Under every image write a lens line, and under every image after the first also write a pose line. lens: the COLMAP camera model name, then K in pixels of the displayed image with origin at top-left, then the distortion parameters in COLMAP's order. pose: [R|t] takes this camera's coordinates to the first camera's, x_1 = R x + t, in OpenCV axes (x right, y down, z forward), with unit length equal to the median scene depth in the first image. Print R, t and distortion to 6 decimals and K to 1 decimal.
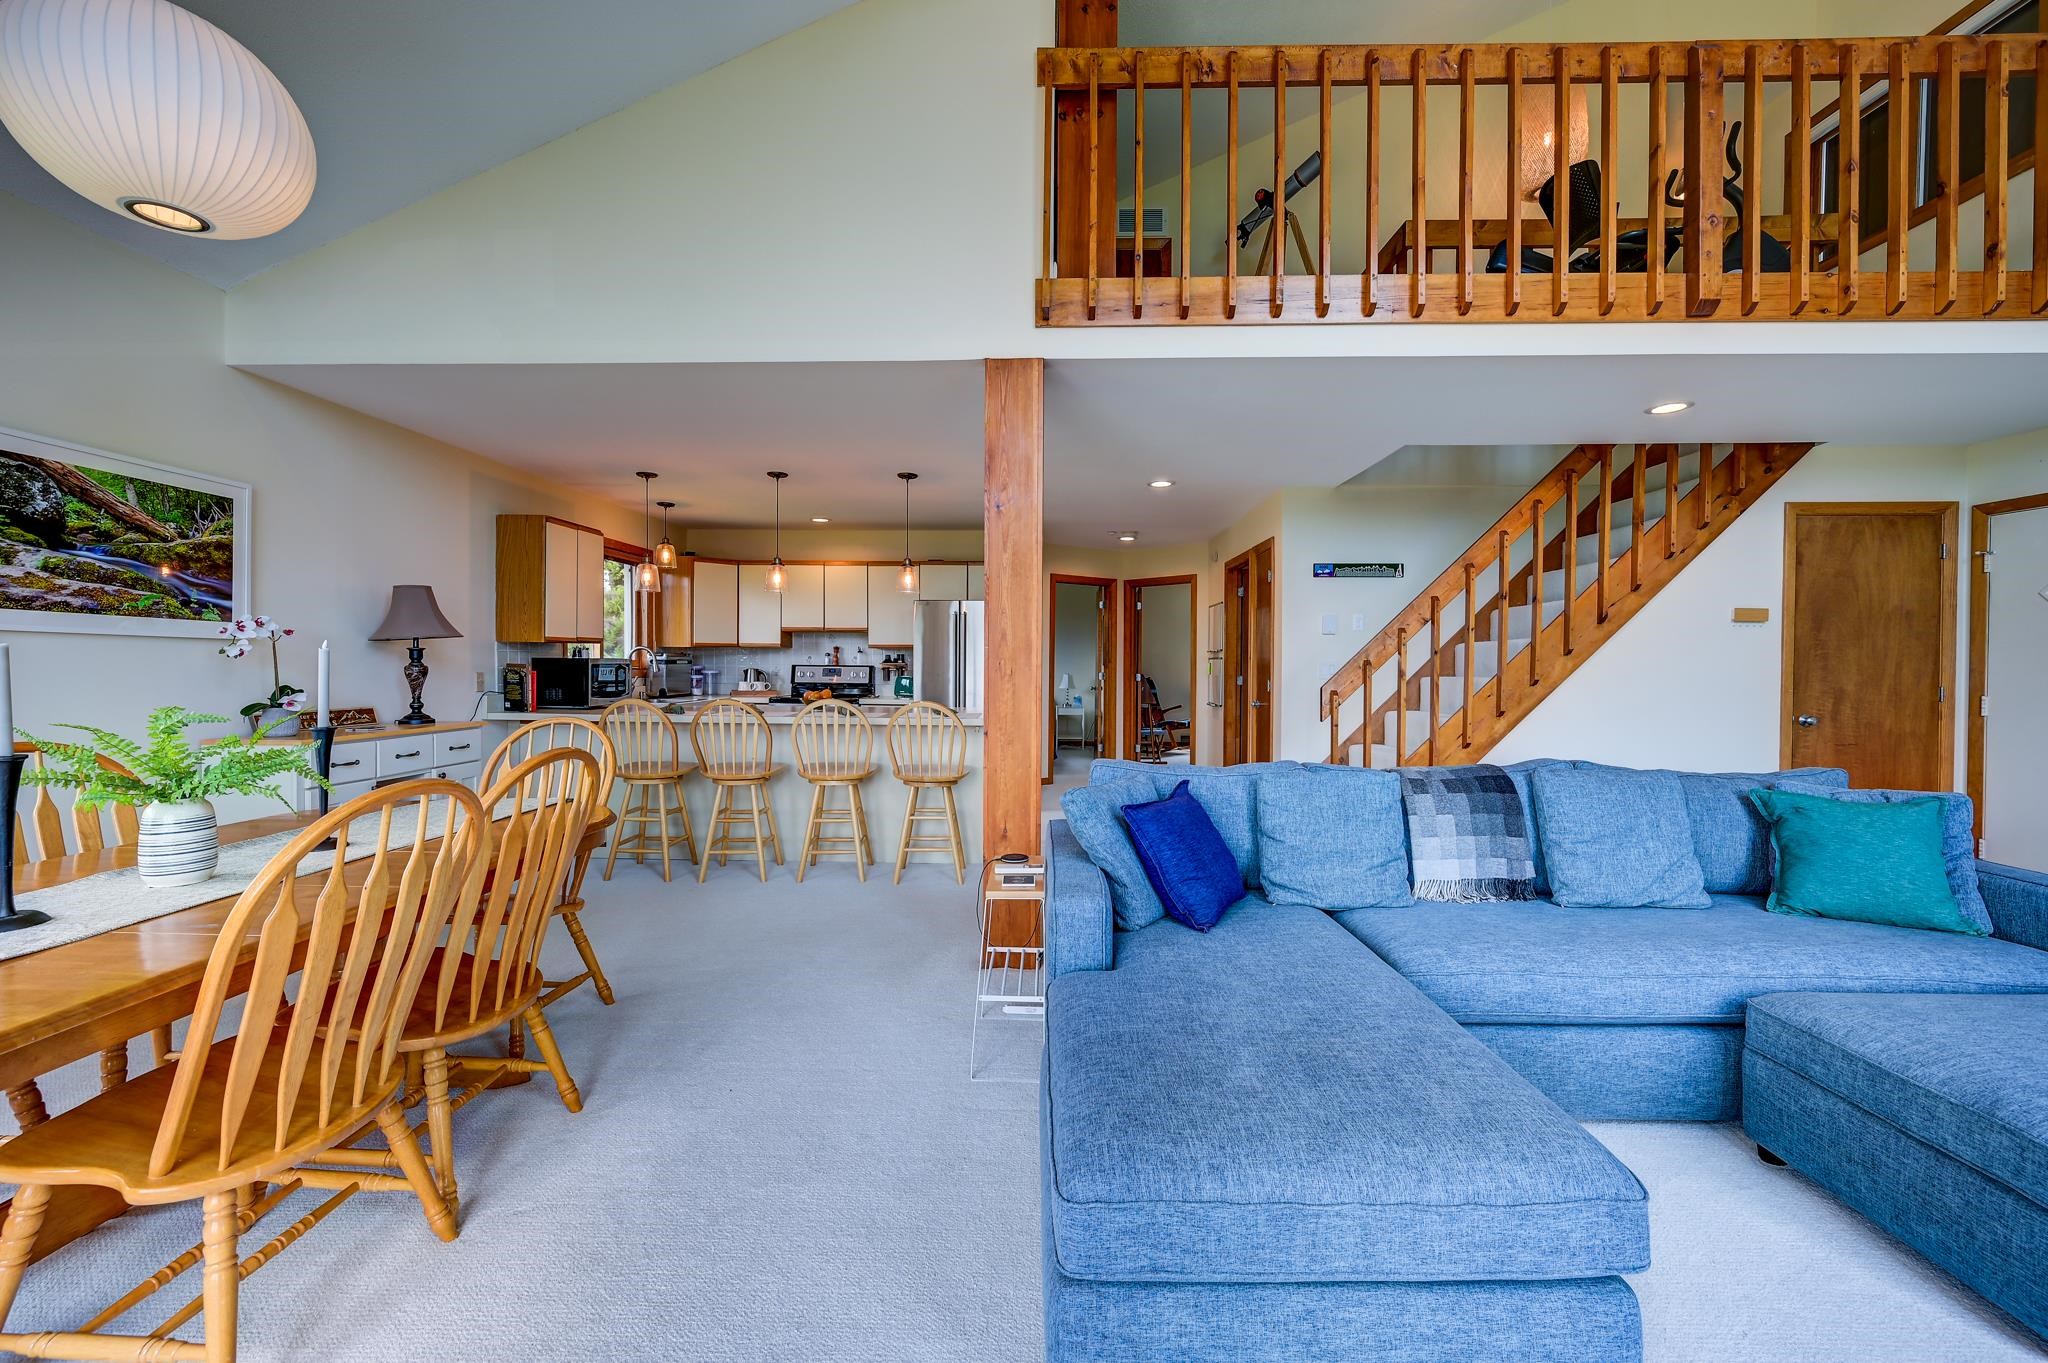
lens RADIAL K [[810.9, 0, 1025.9], [0, 810.9, 670.6], [0, 0, 1]] dist [0.001702, 0.000352]
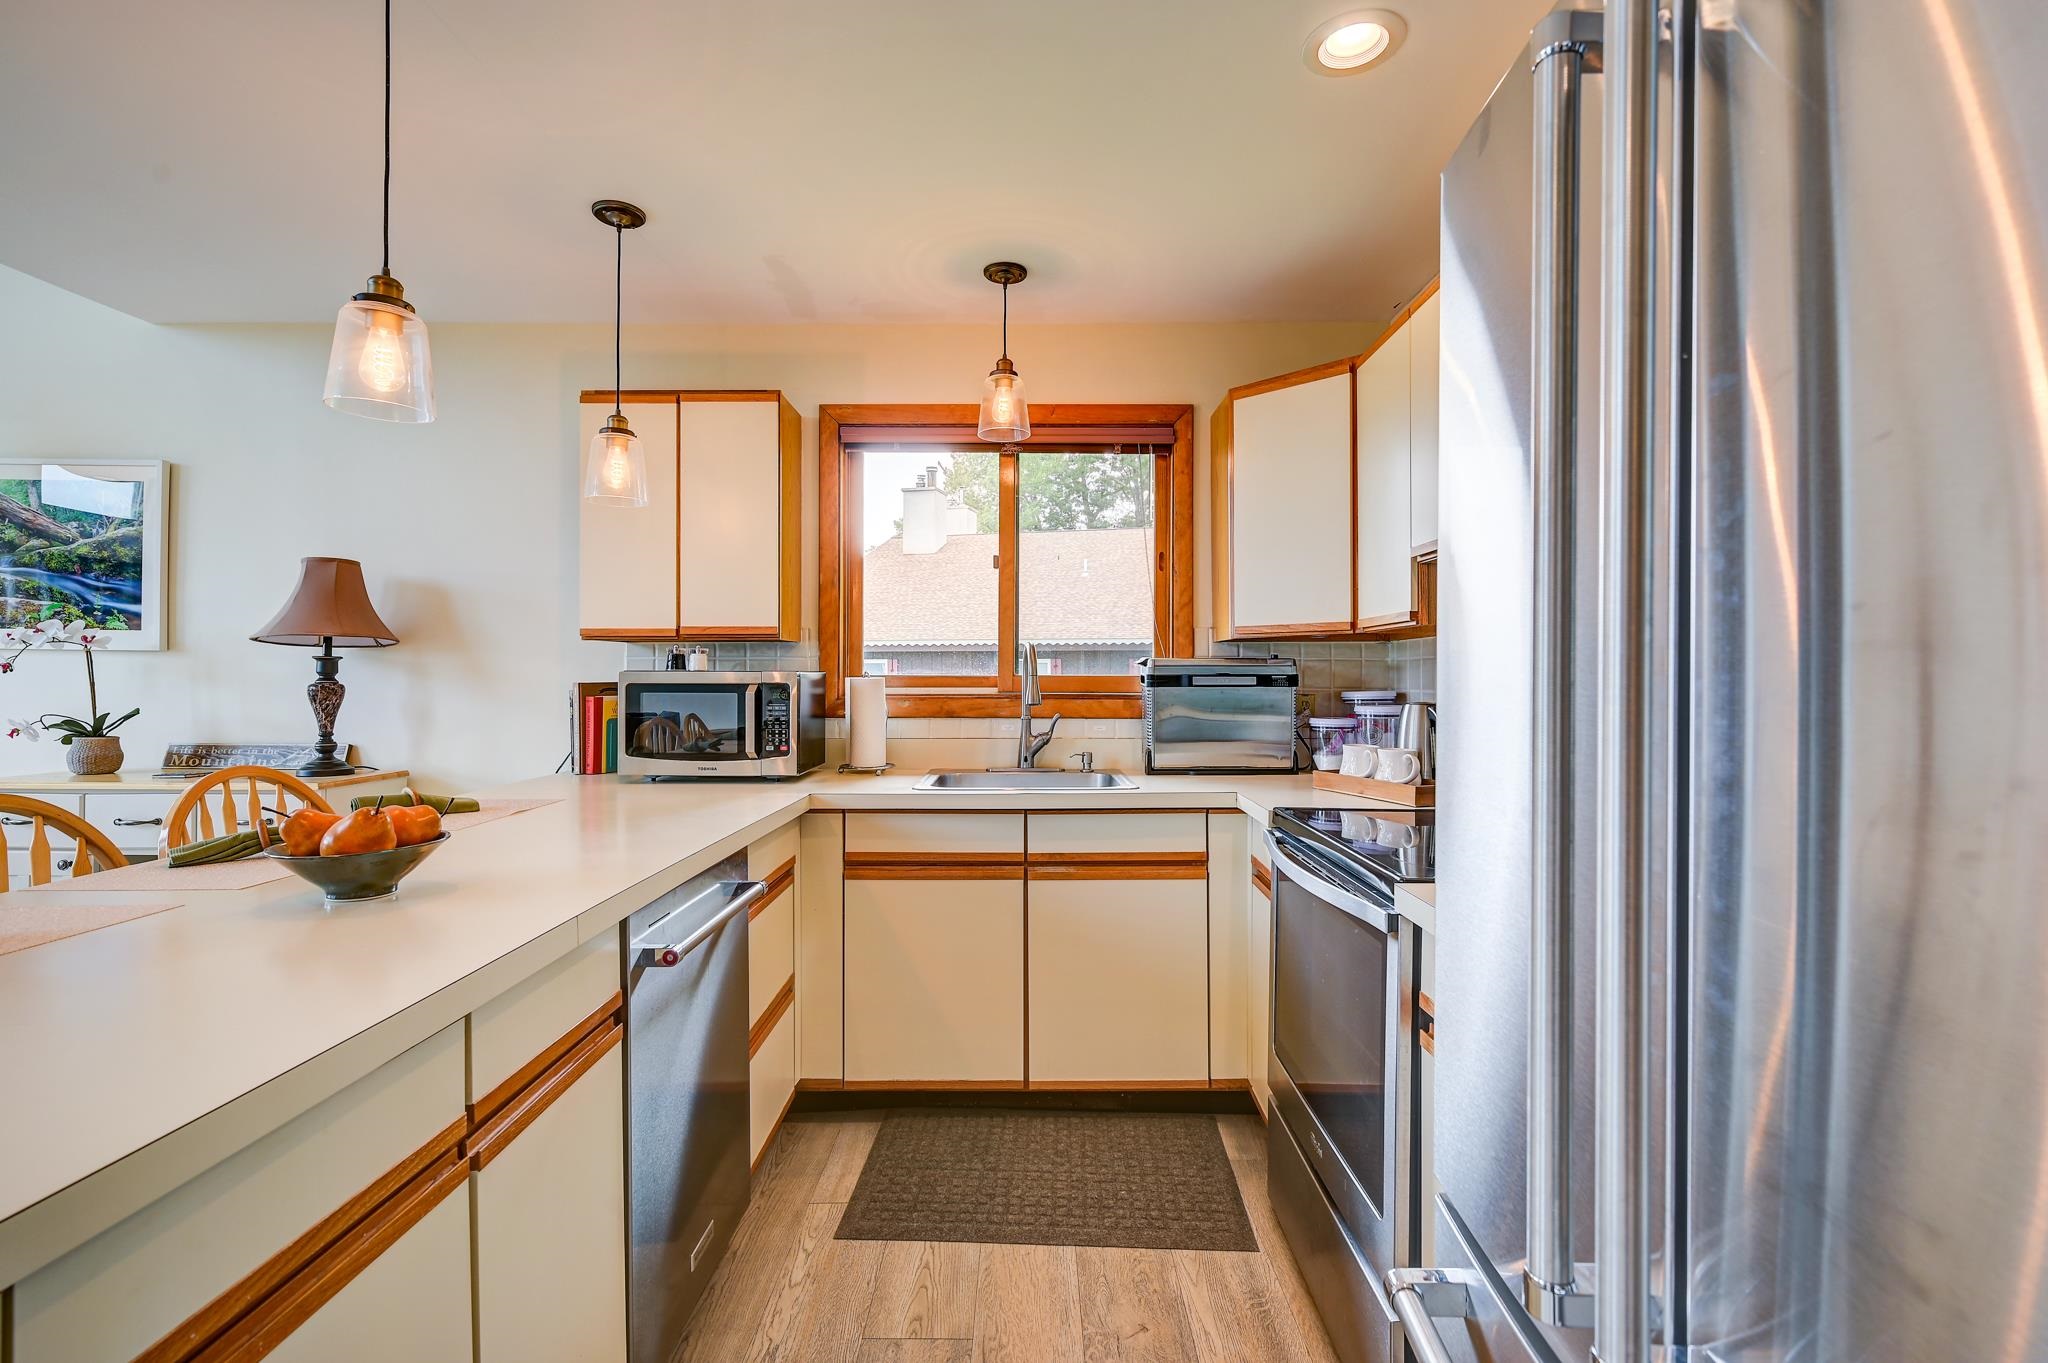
lens RADIAL K [[932.0, 0, 1028.4], [0, 932.0, 672.4], [0, 0, 1]] dist [0.001982, -0.000075]
pose [[0.025349, -0.009396, -0.999635, -0.000234], [-0.013111, 0.999867, -0.009731, -0.014816], [0.999593, 0.013353, 0.025222, 1.466829]]
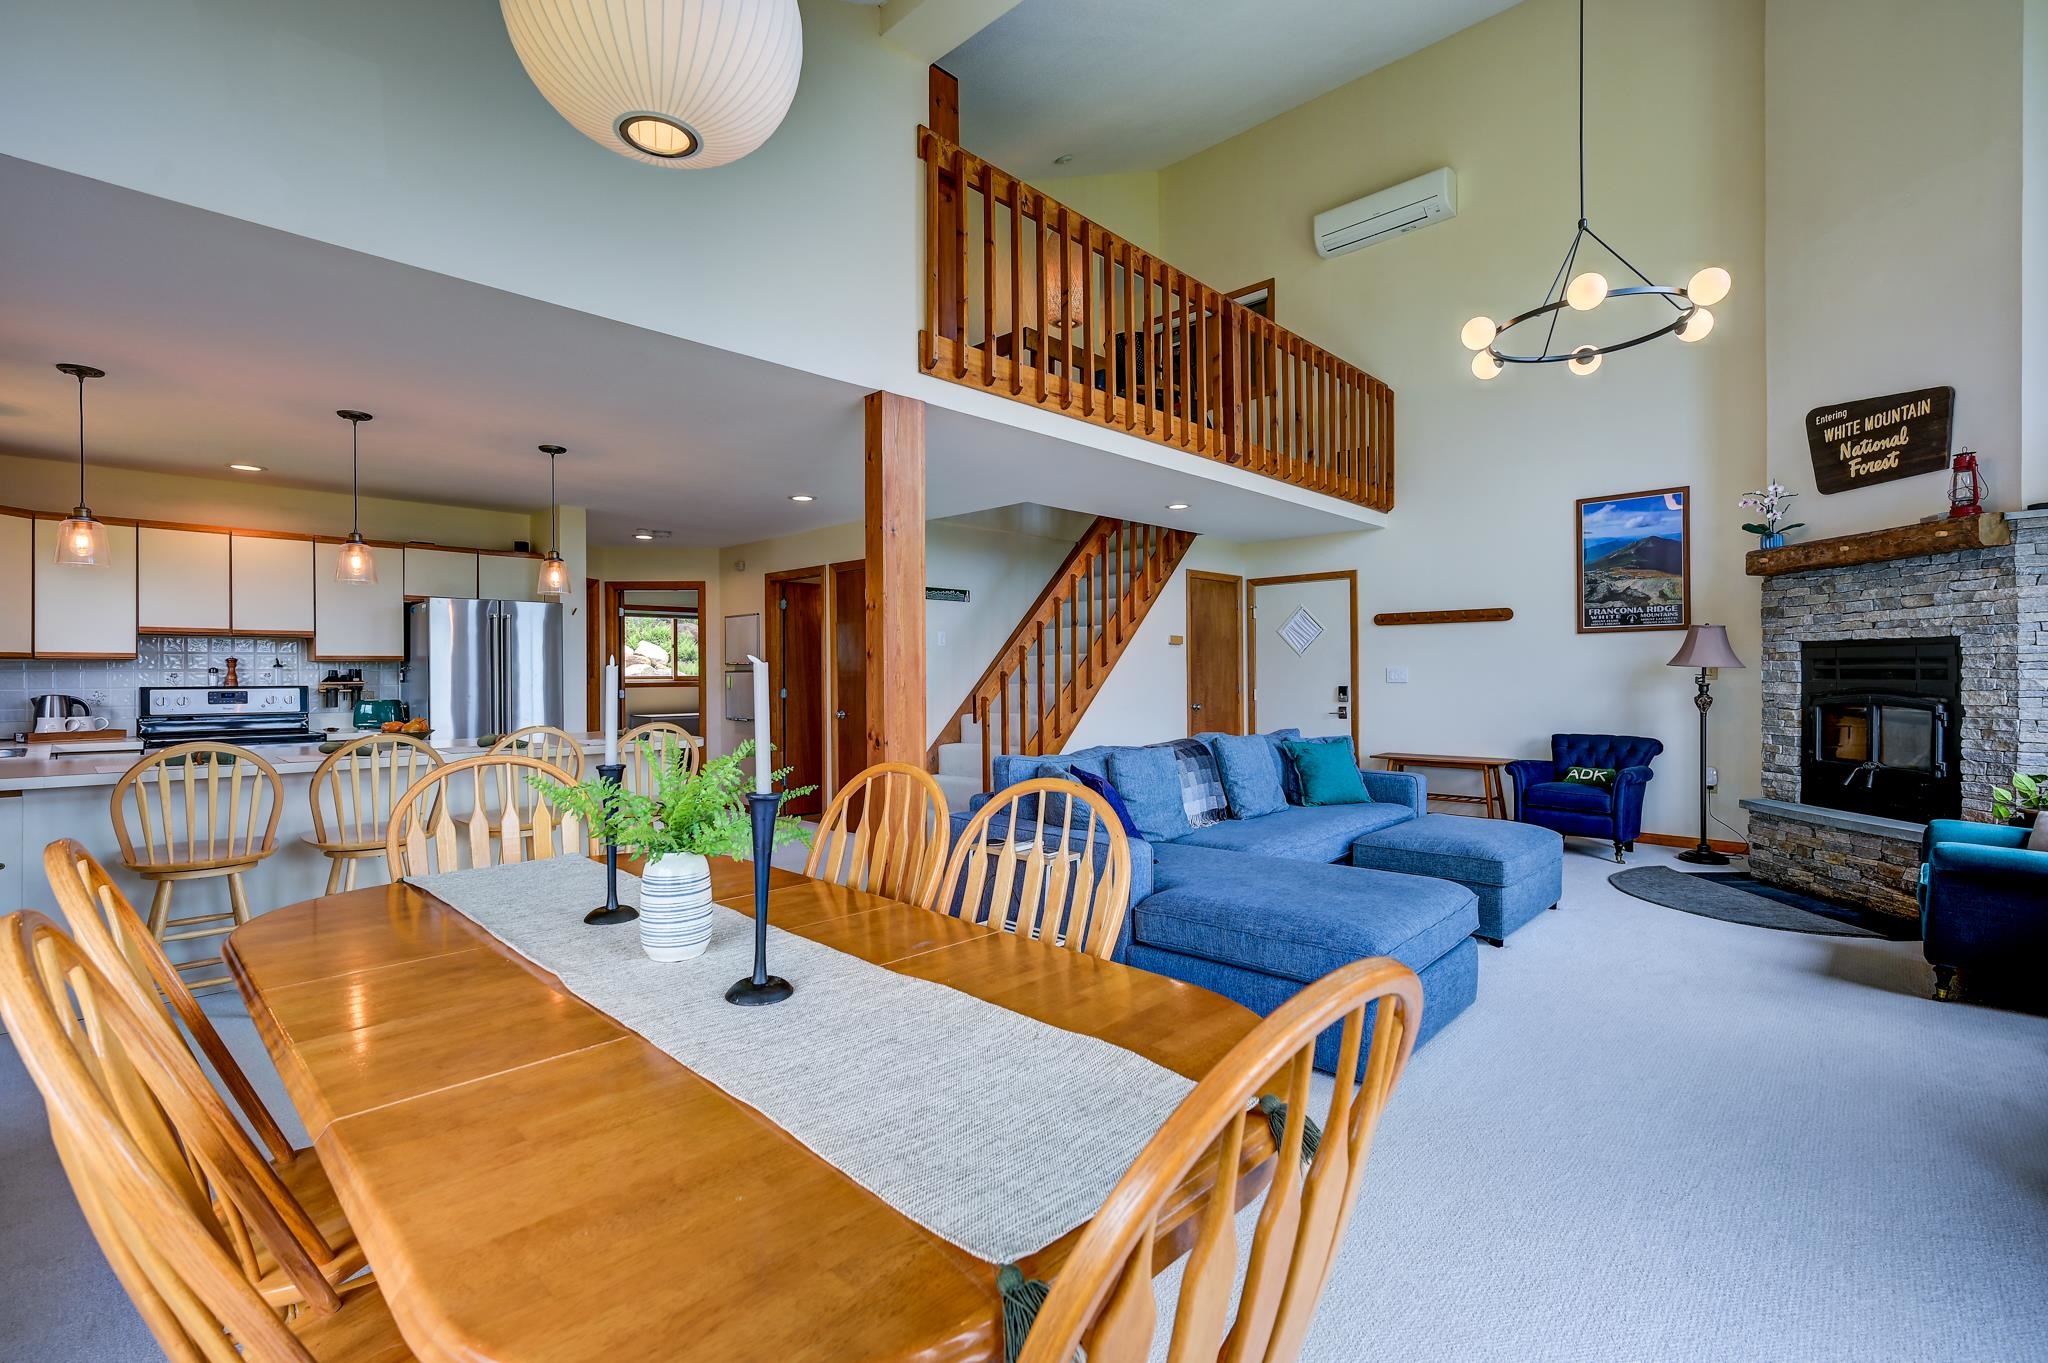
lens RADIAL K [[912.2, 0, 1029.0], [0, 912.2, 671.6], [0, 0, 1]] dist [0.002313, 0.000255]
pose [[0.671959, -0.008613, 0.740538, -0.612799], [0.018840, 0.999808, -0.005466, -0.004533], [-0.740349, 0.017625, 0.671992, 0.045329]]
